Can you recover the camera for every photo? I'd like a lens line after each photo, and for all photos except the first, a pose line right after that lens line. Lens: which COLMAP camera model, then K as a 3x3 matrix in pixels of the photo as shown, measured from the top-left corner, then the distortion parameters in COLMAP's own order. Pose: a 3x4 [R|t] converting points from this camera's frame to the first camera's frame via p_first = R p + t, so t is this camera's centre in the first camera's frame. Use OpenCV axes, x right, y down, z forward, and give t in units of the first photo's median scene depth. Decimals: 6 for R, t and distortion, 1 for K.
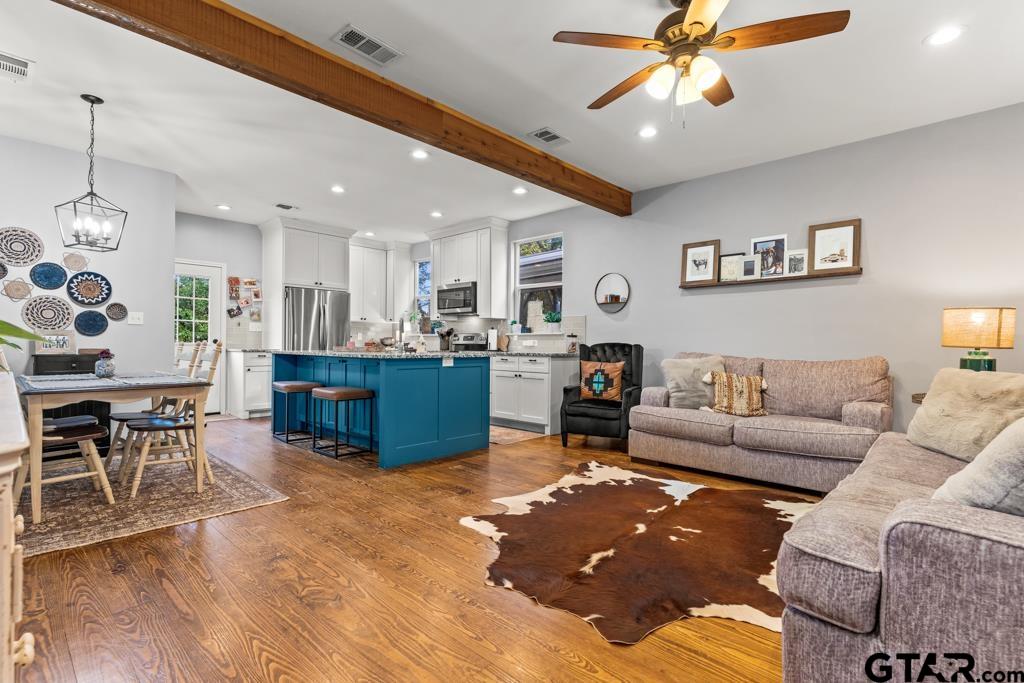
lens RADIAL K [[488.9, 0, 508.9], [0, 488.9, 348.4], [0, 0, 1]] dist [-0.002813, 0.001450]
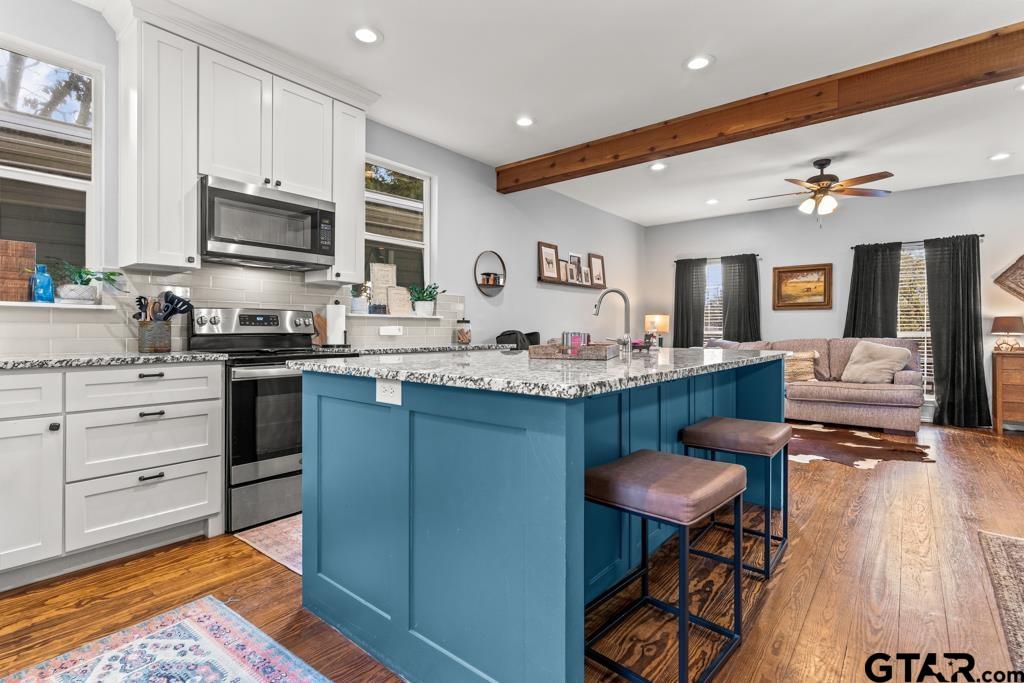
lens RADIAL K [[488.9, 0, 516.4], [0, 488.9, 327.9], [0, 0, 1]] dist [-0.002813, 0.001450]
pose [[-0.079097, -0.001332, 0.996866, -0.697012], [0.006337, 0.999978, 0.001839, -0.017649], [-0.996847, 0.006463, -0.079087, 1.064797]]
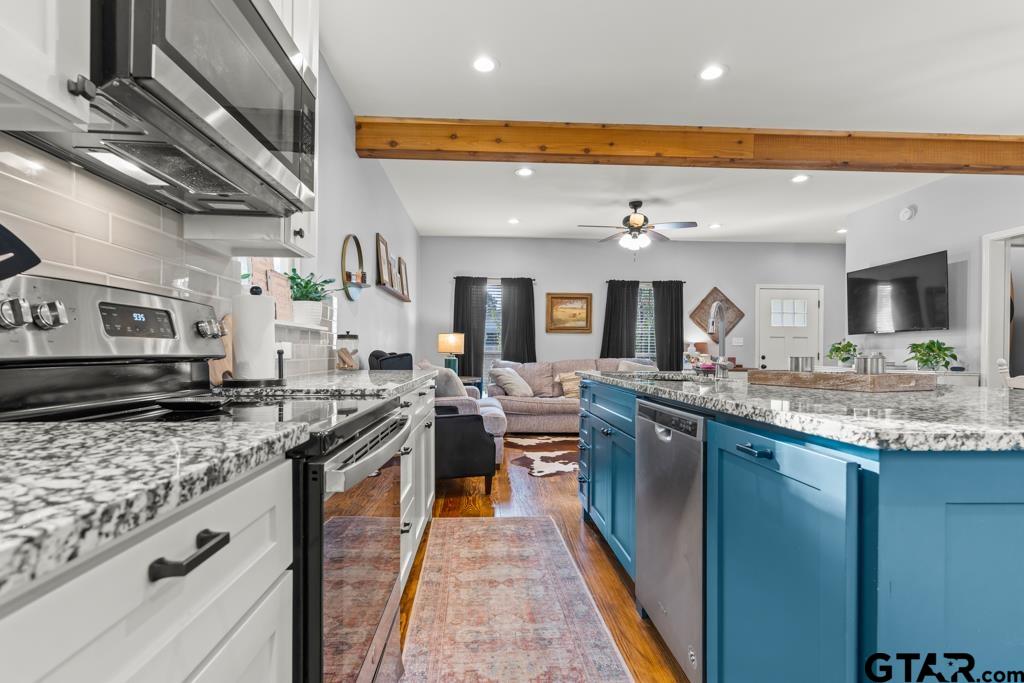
lens RADIAL K [[488.9, 0, 505.7], [0, 488.9, 350.1], [0, 0, 1]] dist [-0.002813, 0.001450]
pose [[-0.717788, -0.011288, 0.696170, -0.361809], [-0.007957, 0.999936, 0.008010, -0.018056], [-0.696216, 0.000211, -0.717832, 1.355756]]
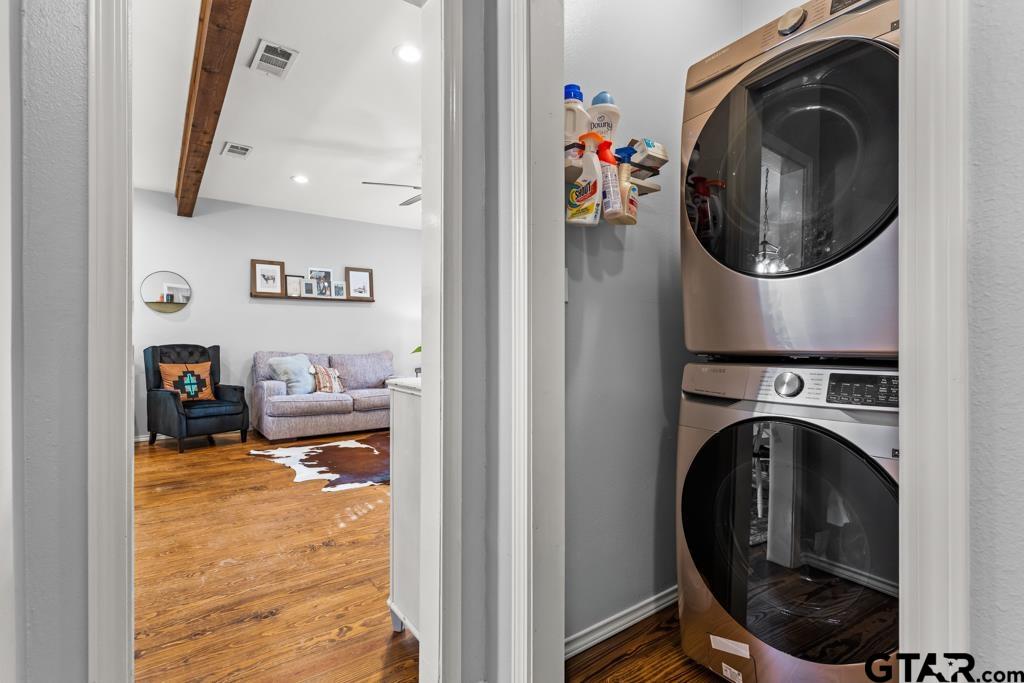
lens RADIAL K [[488.9, 0, 510.1], [0, 488.9, 343.0], [0, 0, 1]] dist [-0.002813, 0.001450]
pose [[0.183573, -0.009127, 0.982964, -0.636094], [0.013827, 0.999882, 0.006702, -0.011107], [-0.982909, 0.012361, 0.183678, 0.167034]]
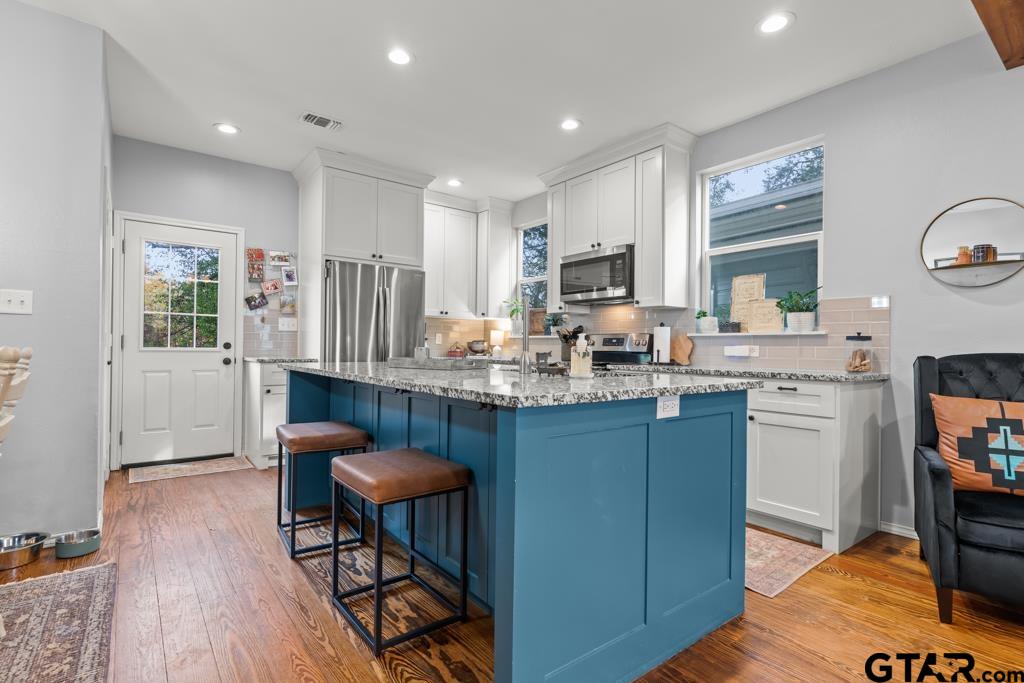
lens RADIAL K [[488.9, 0, 504.6], [0, 488.9, 347.7], [0, 0, 1]] dist [-0.002813, 0.001450]
pose [[0.986962, 0.004057, -0.160901, -0.153898], [-0.005242, 0.999962, -0.006942, -0.011297], [0.160867, 0.007695, 0.986946, 0.502842]]
